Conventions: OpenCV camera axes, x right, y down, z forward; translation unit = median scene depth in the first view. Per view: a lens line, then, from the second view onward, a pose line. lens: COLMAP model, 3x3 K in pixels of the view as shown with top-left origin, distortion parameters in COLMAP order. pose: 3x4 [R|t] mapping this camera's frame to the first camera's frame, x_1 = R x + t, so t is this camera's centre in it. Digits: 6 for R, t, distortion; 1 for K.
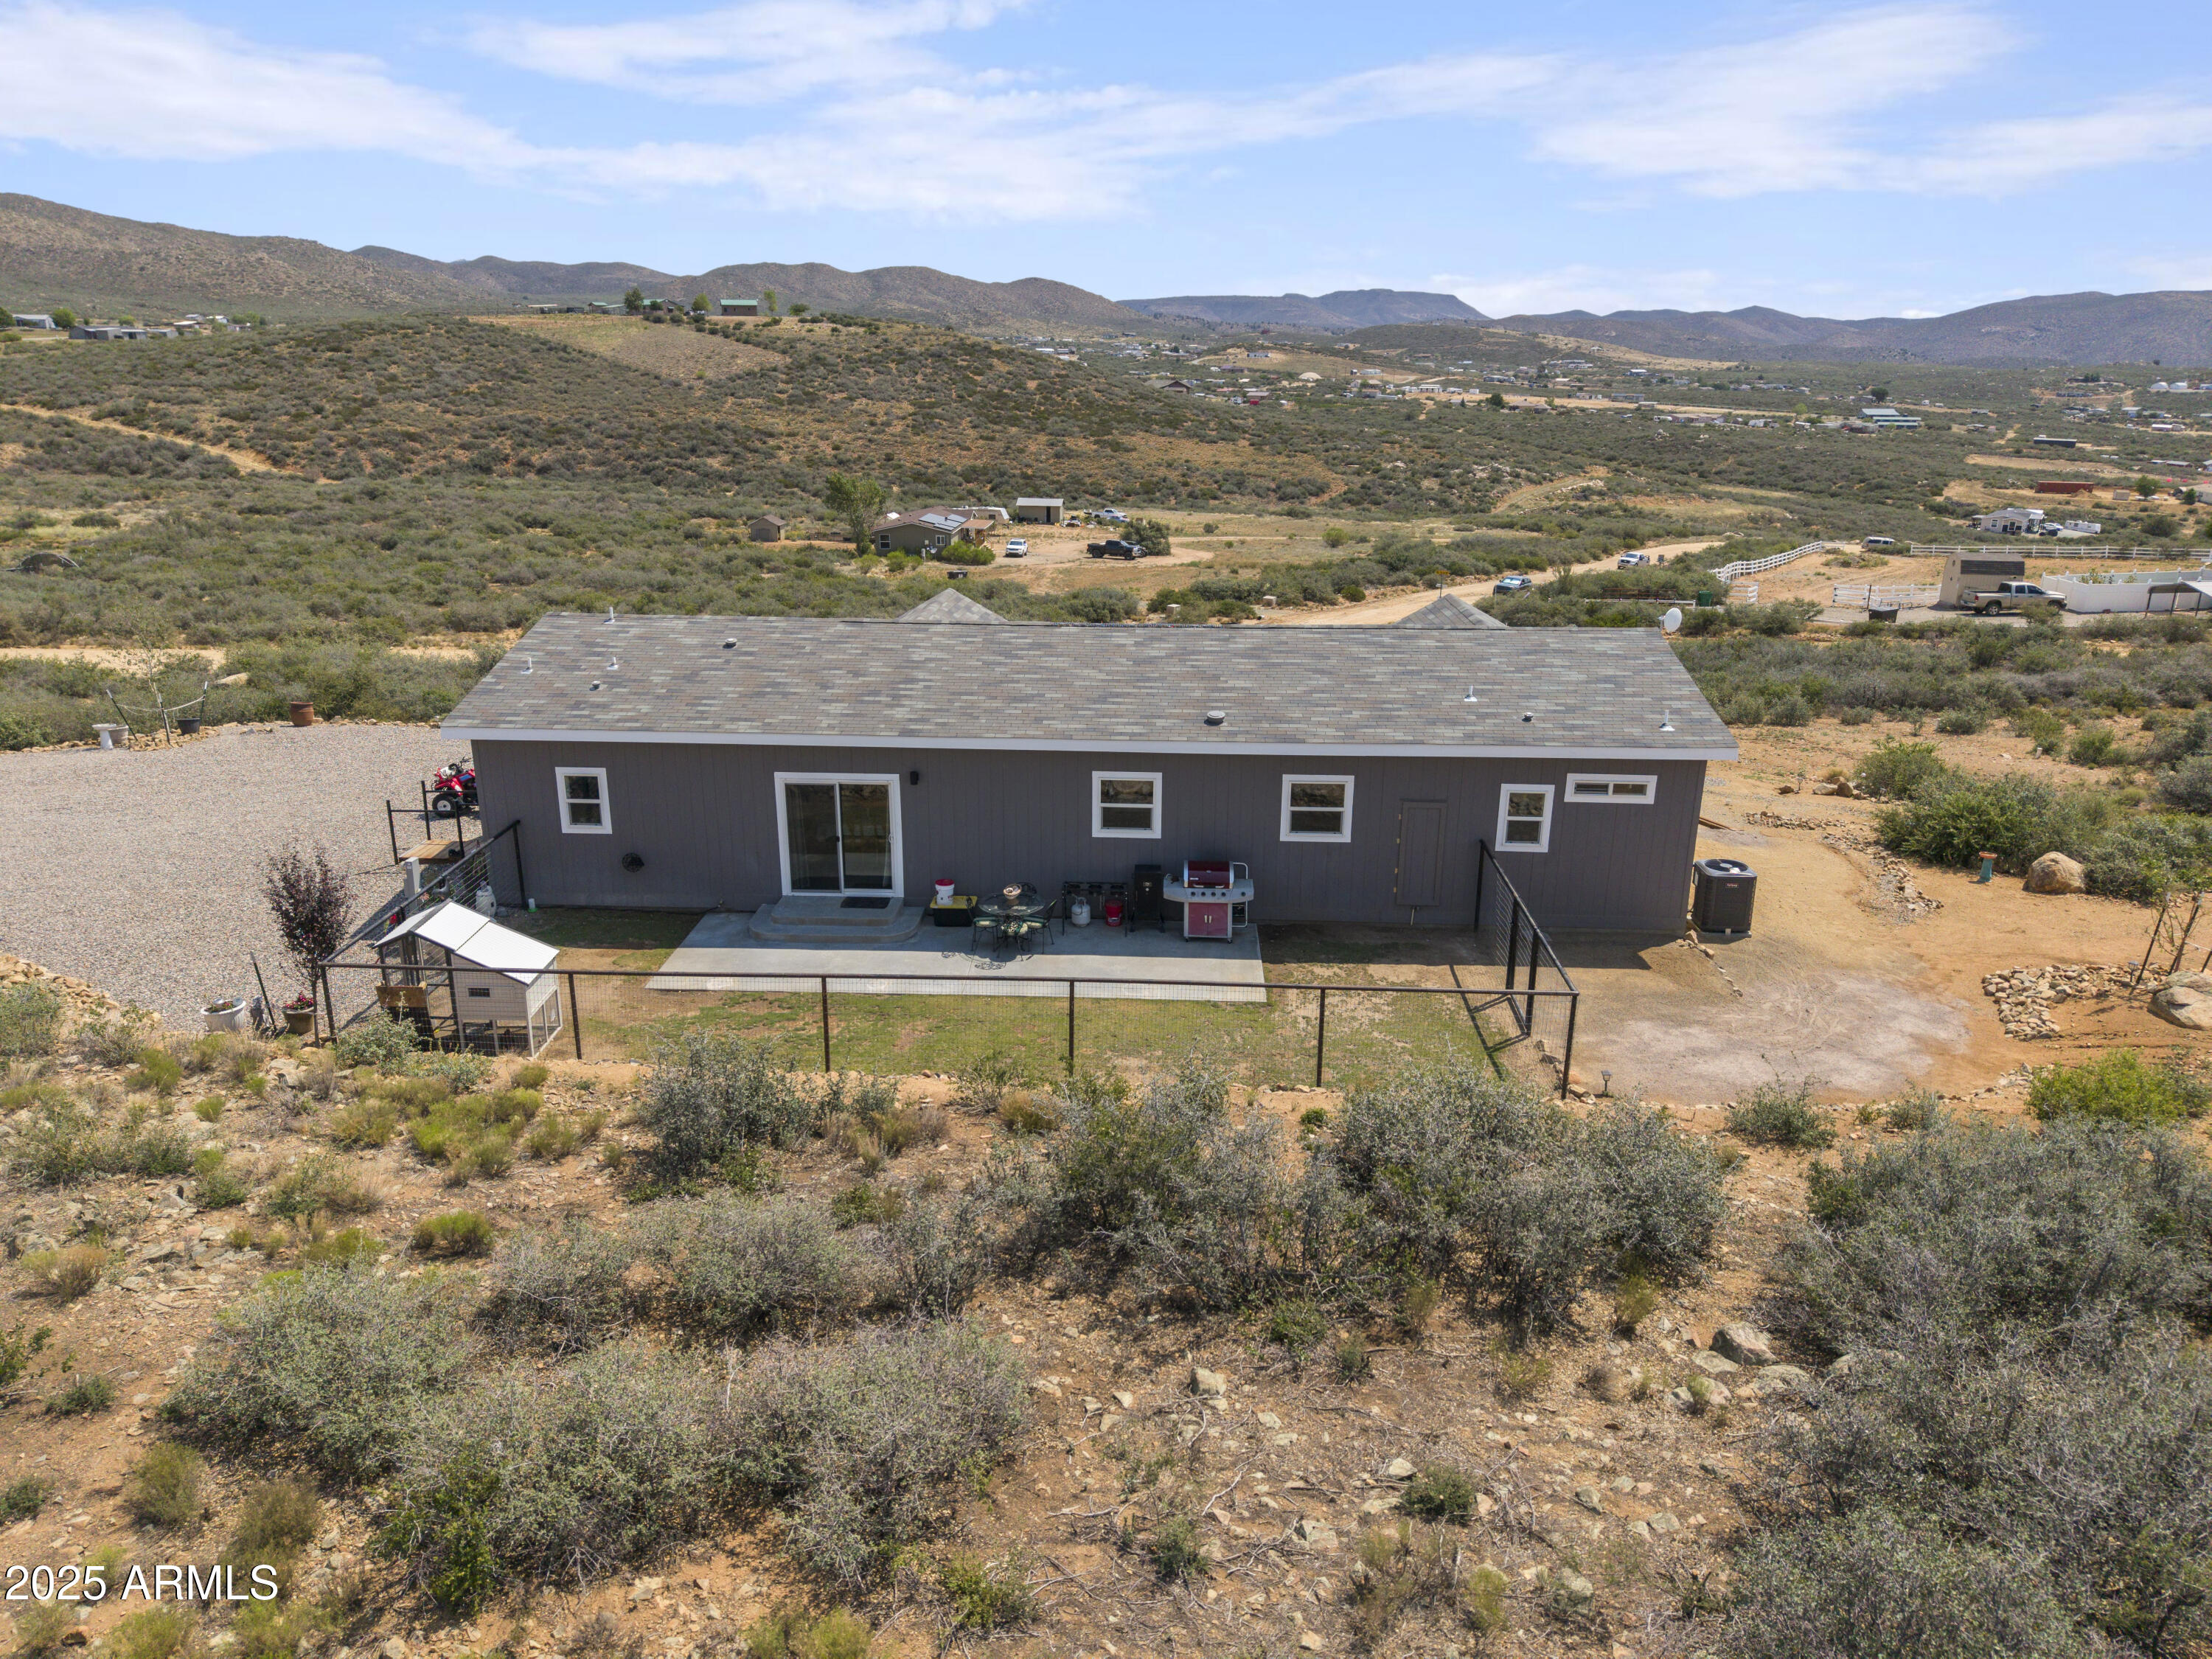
lens RADIAL K [[1518.5, 0, 1106.0], [0, 1518.5, 829.5], [0, 0, 1]] dist [0.012309, -0.000533]
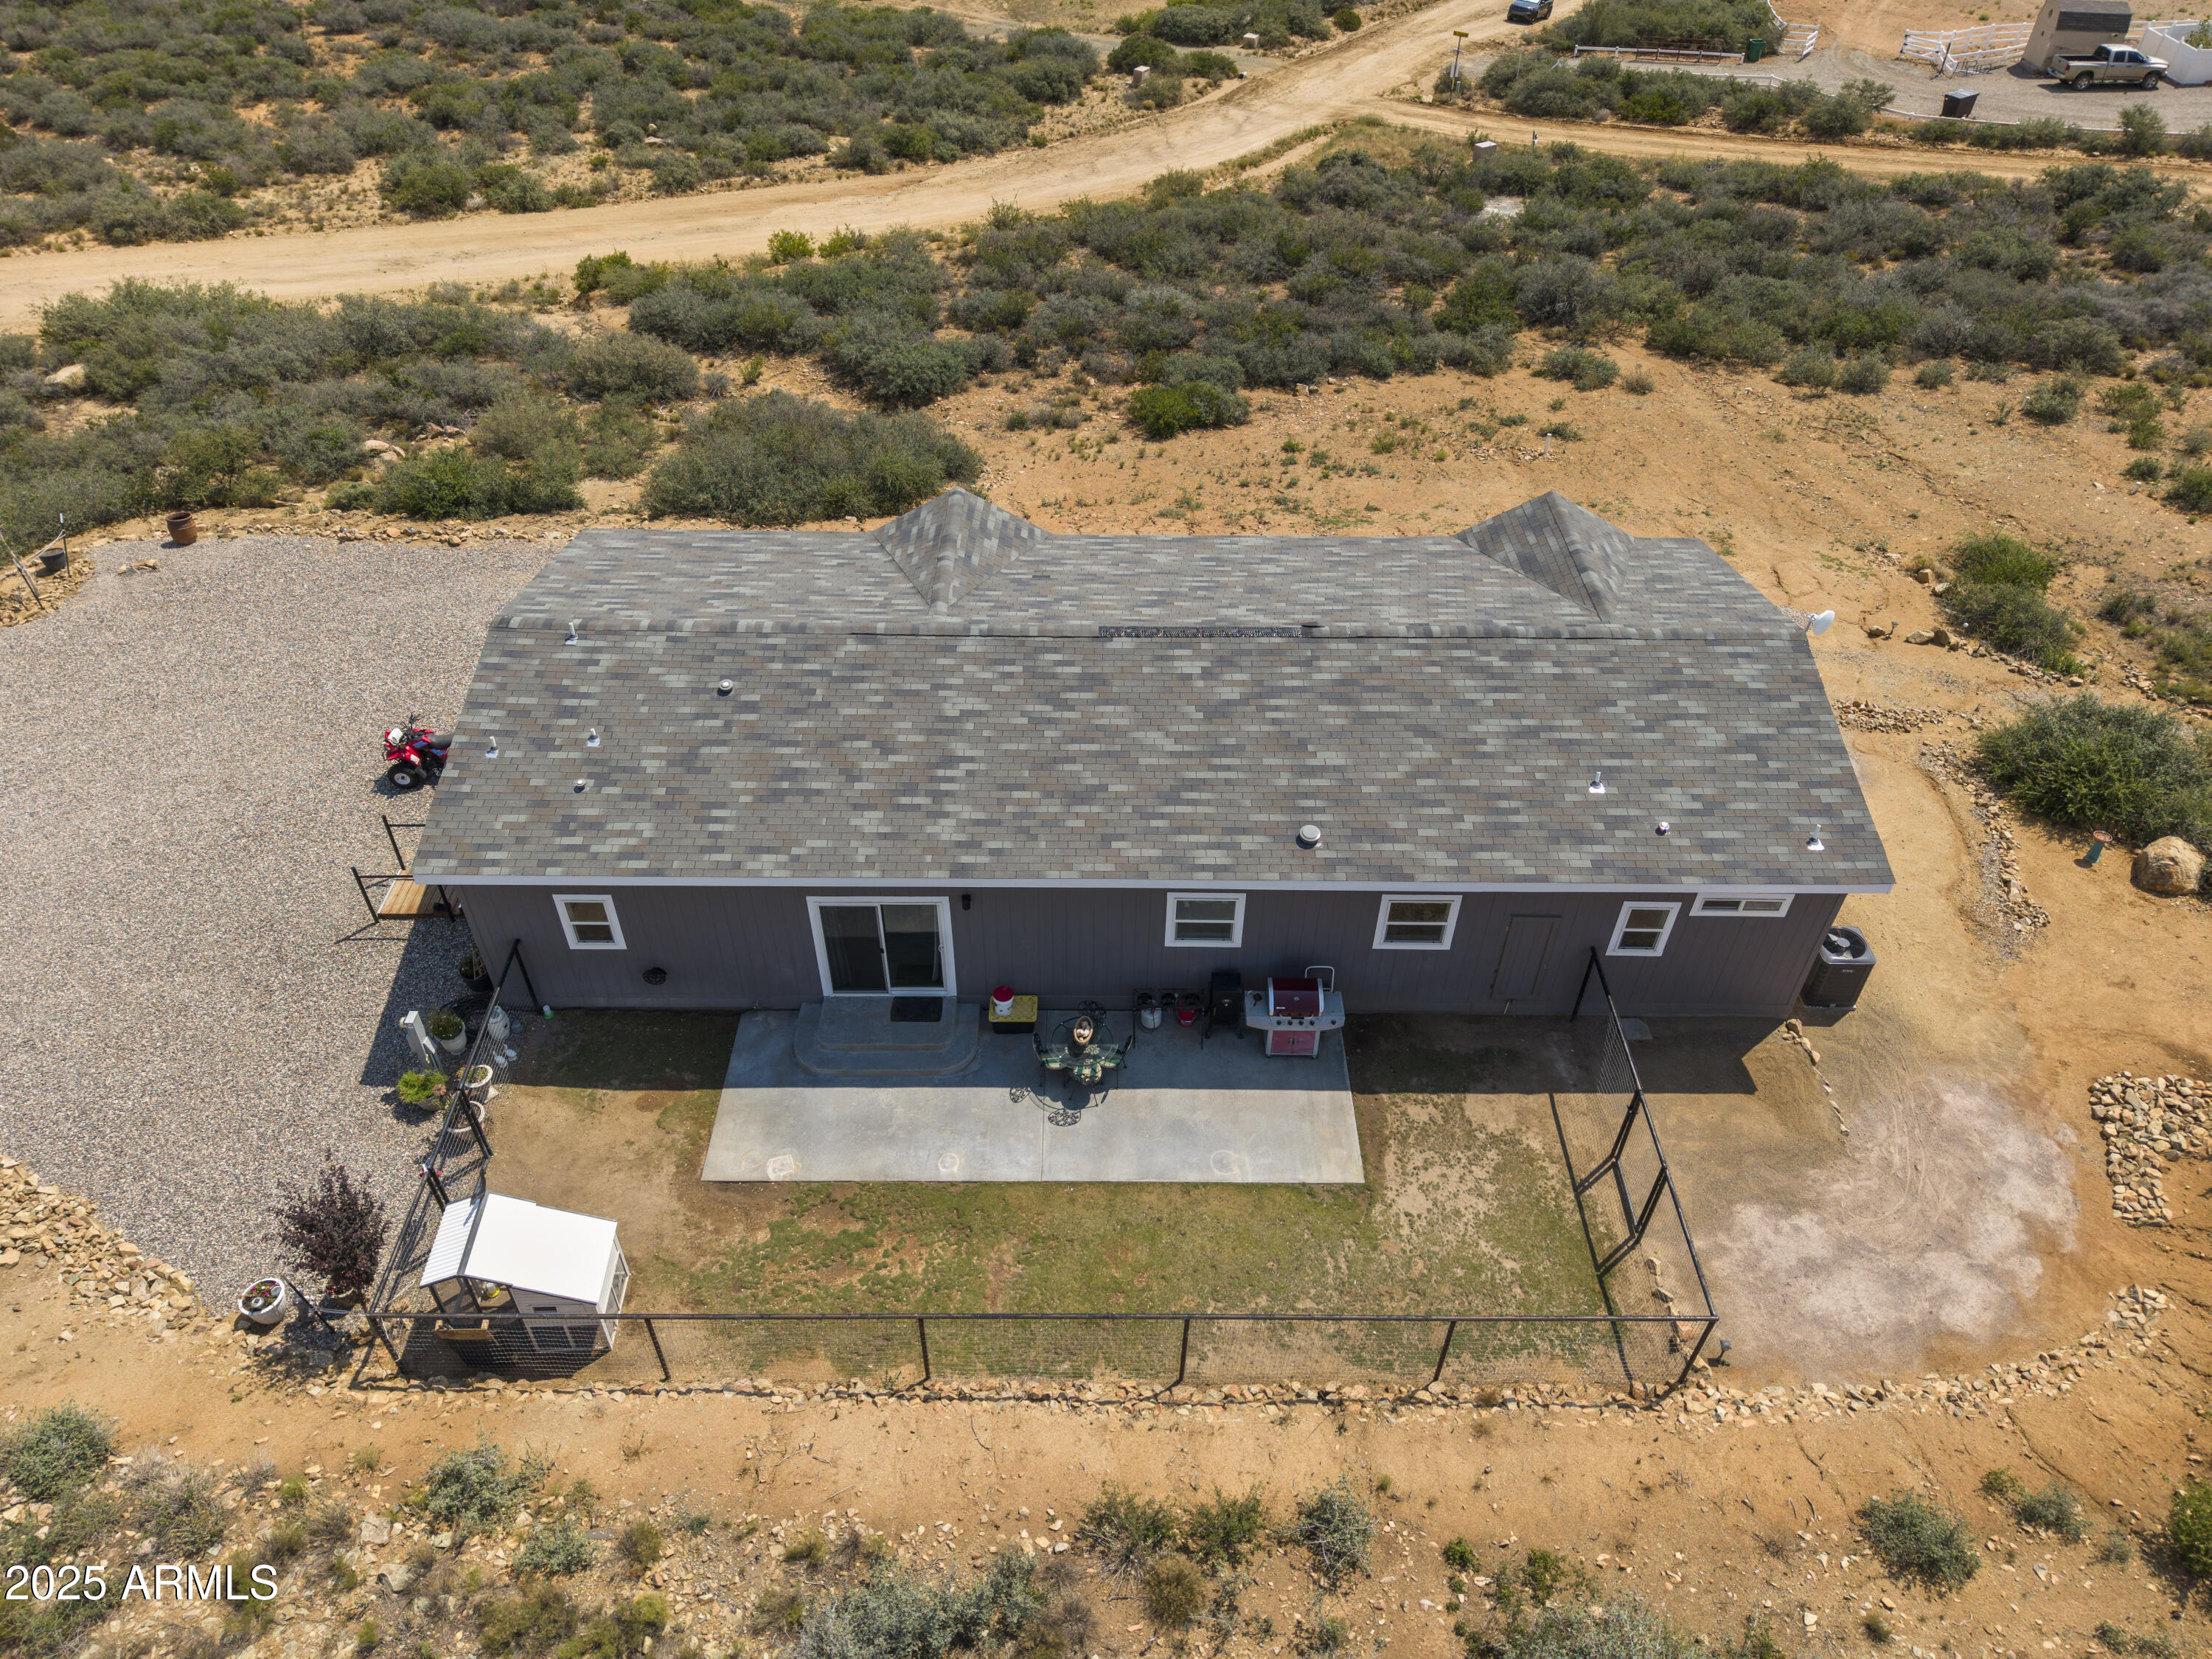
lens RADIAL K [[1510.9, 0, 1106.0], [0, 1510.9, 829.5], [0, 0, 1]] dist [0.004100, 0.005314]
pose [[0.998867, -0.026352, 0.039637, -0.079065], [0.007471, 0.909238, 0.416210, -0.436329], [-0.047007, -0.415442, 0.908404, 0.215102]]
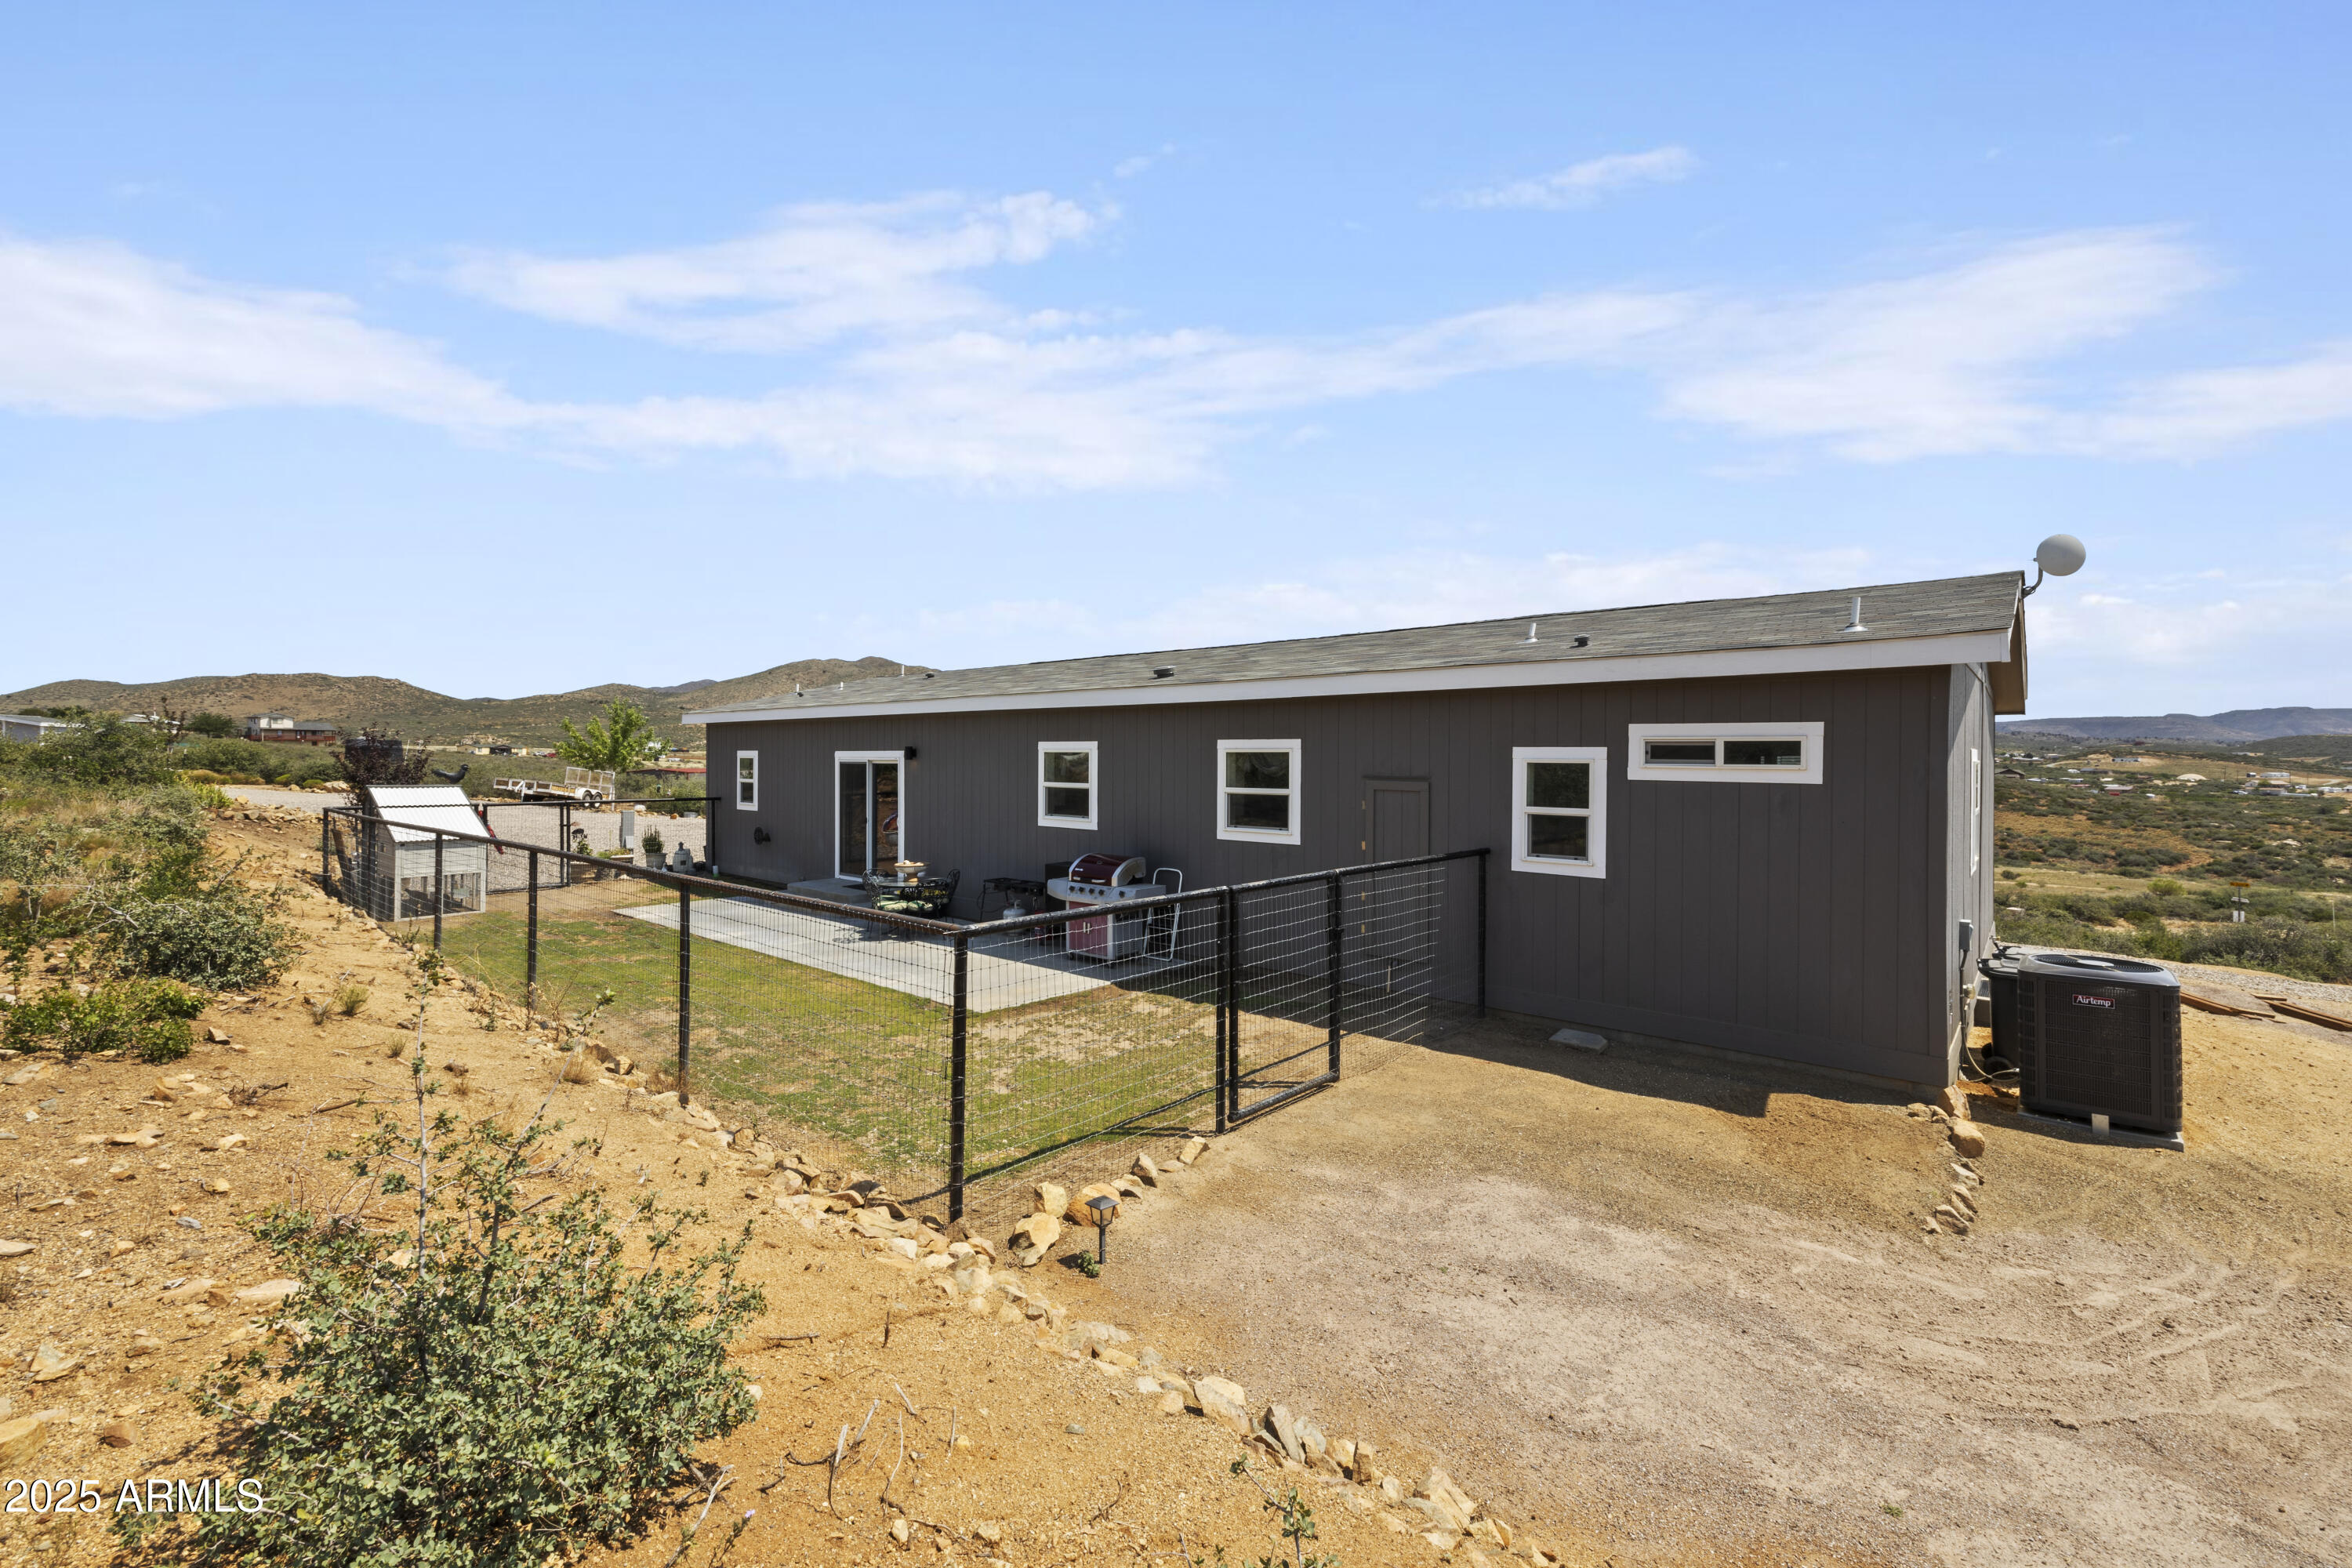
lens RADIAL K [[1001.4, 0, 1175.4], [0, 1001.4, 752.4], [0, 0, 1]] dist [0.000070, 0.000341]
pose [[0.776870, -0.009040, -0.629596, 0.393147], [-0.192875, 0.948415, -0.251611, 0.090433], [0.599393, 0.316902, 0.735052, 0.633705]]
